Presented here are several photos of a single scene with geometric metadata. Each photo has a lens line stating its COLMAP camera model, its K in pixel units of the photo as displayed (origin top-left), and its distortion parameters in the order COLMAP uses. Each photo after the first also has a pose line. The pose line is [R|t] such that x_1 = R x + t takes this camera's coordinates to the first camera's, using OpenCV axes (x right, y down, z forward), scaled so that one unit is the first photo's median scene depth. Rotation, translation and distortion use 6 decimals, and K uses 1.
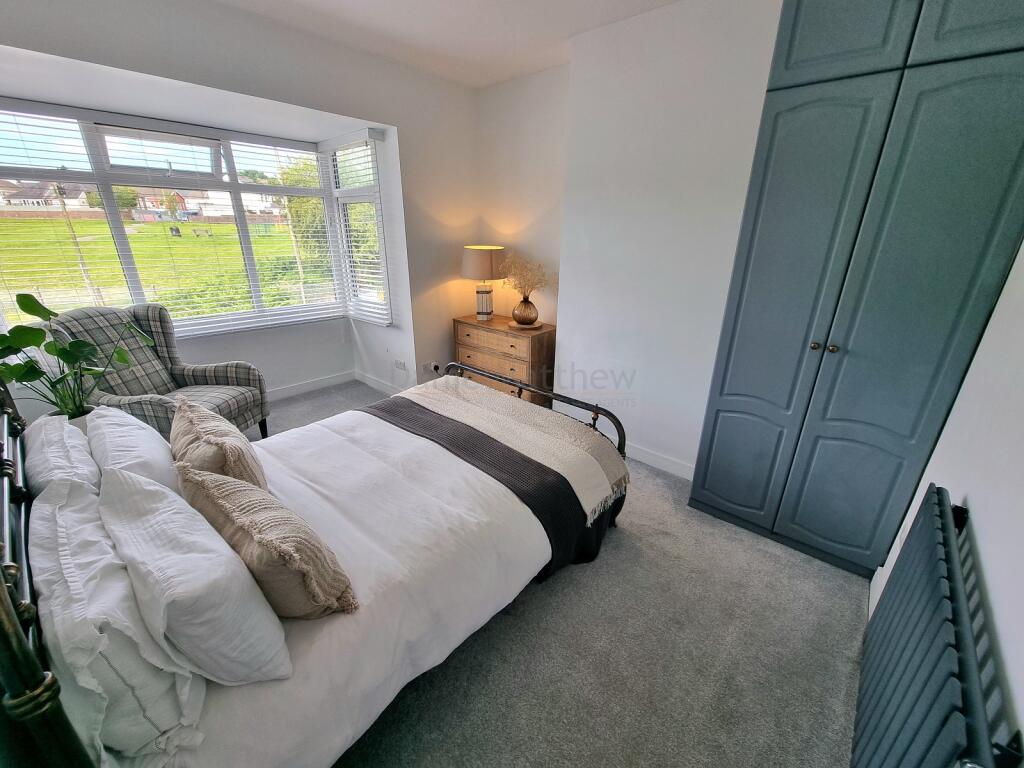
lens RADIAL K [[421.7, 0, 516.9], [0, 421.7, 393.8], [0, 0, 1]] dist [-0.002619, -0.000147]
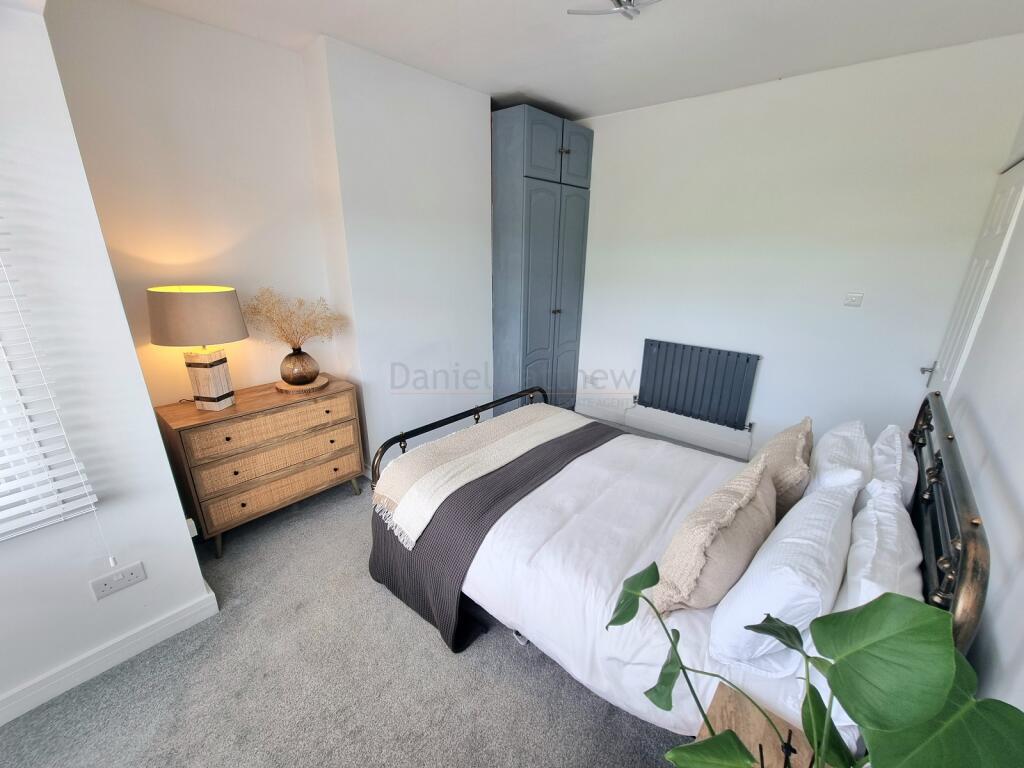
lens RADIAL K [[421.7, 0, 516.9], [0, 421.7, 393.8], [0, 0, 1]] dist [-0.002619, -0.000147]
pose [[-0.012624, -0.338629, 0.940835, -0.693657], [0.354100, 0.878422, 0.320916, -0.257184], [-0.935122, 0.337201, 0.108819, 0.589482]]
